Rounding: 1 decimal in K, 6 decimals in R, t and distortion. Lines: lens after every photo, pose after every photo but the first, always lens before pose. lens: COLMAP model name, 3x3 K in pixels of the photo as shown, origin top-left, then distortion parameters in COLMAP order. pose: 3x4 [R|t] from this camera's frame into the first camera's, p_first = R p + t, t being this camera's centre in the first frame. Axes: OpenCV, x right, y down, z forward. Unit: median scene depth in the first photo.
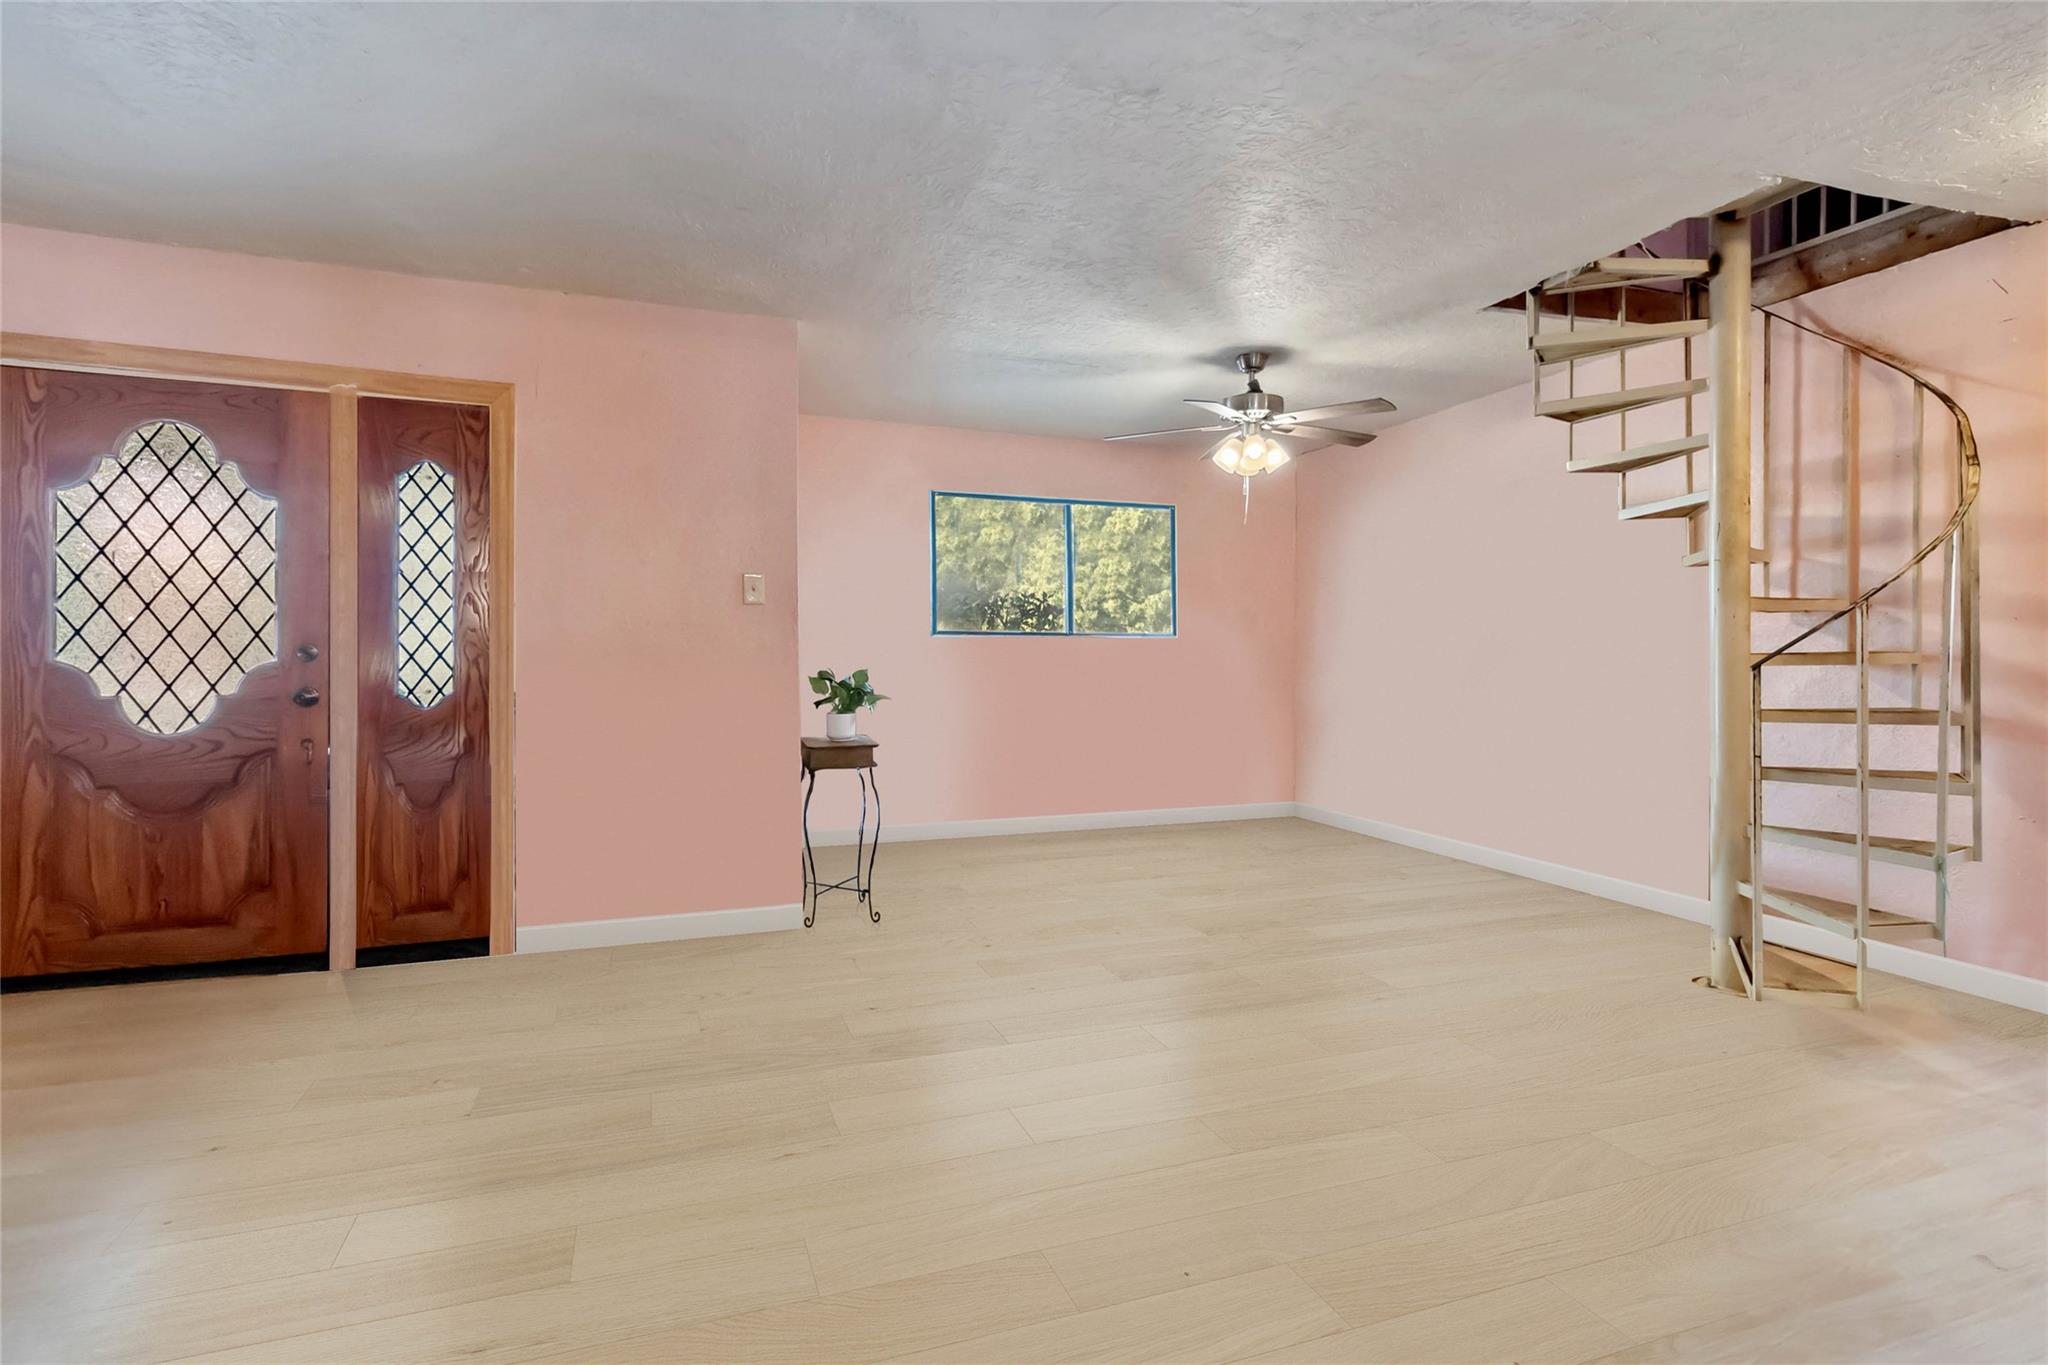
lens RADIAL K [[1038.0, 0, 1019.6], [0, 1038.0, 644.9], [0, 0, 1]] dist [-0.002017, -0.000008]
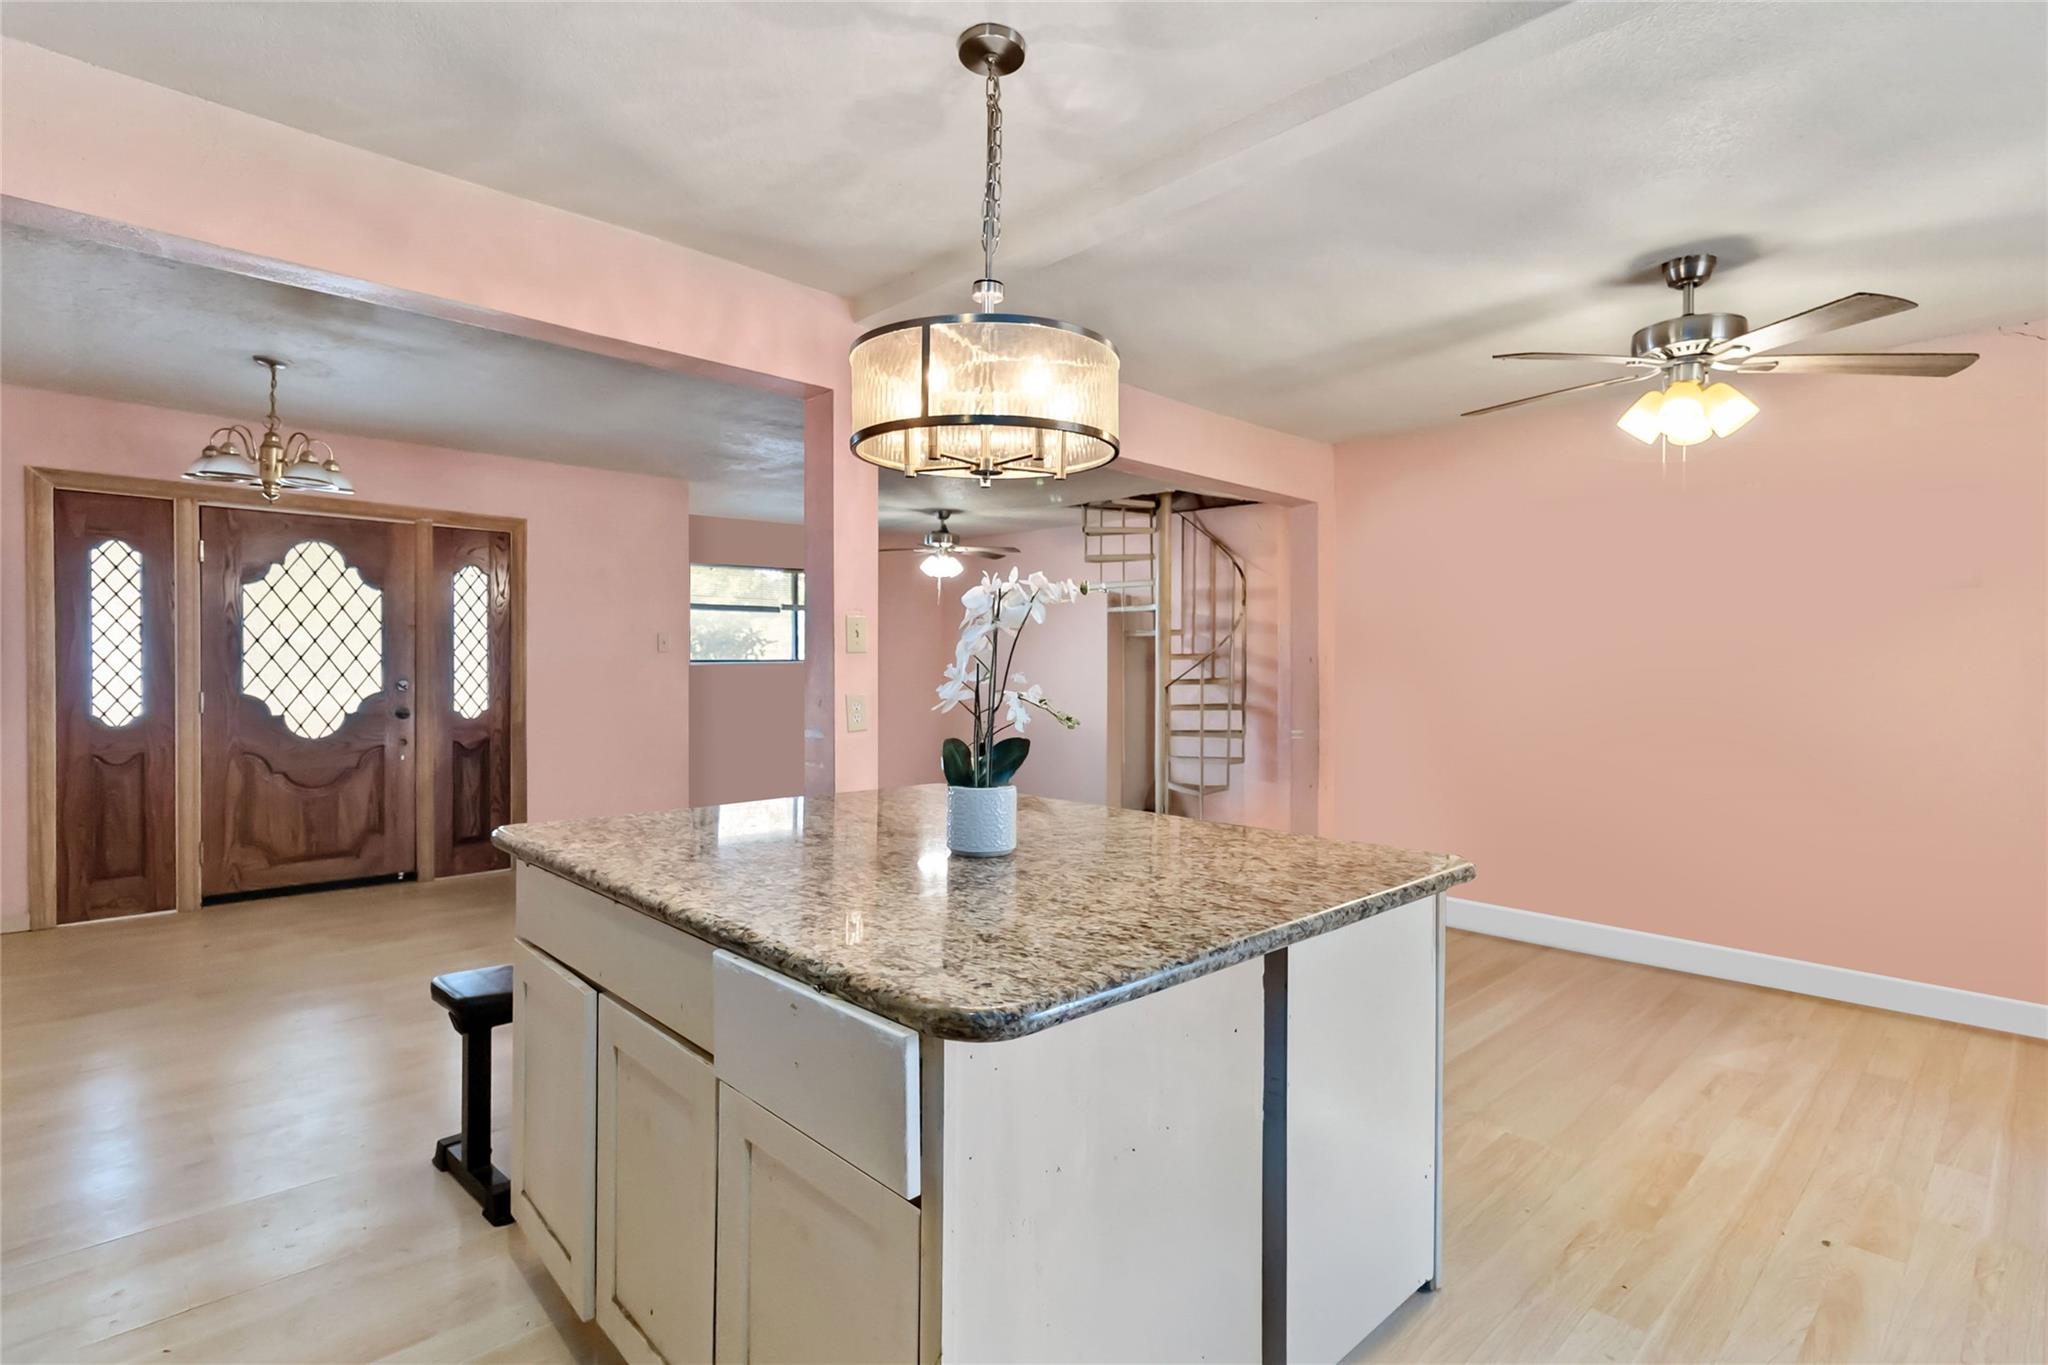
lens RADIAL K [[990.1, 0, 1041.9], [0, 990.1, 651.2], [0, 0, 1]] dist [0.010425, -0.000999]
pose [[0.914040, 0.004327, 0.405602, -0.412100], [-0.006305, 0.999974, 0.003539, -0.058536], [-0.405576, -0.005792, 0.914043, -0.833378]]
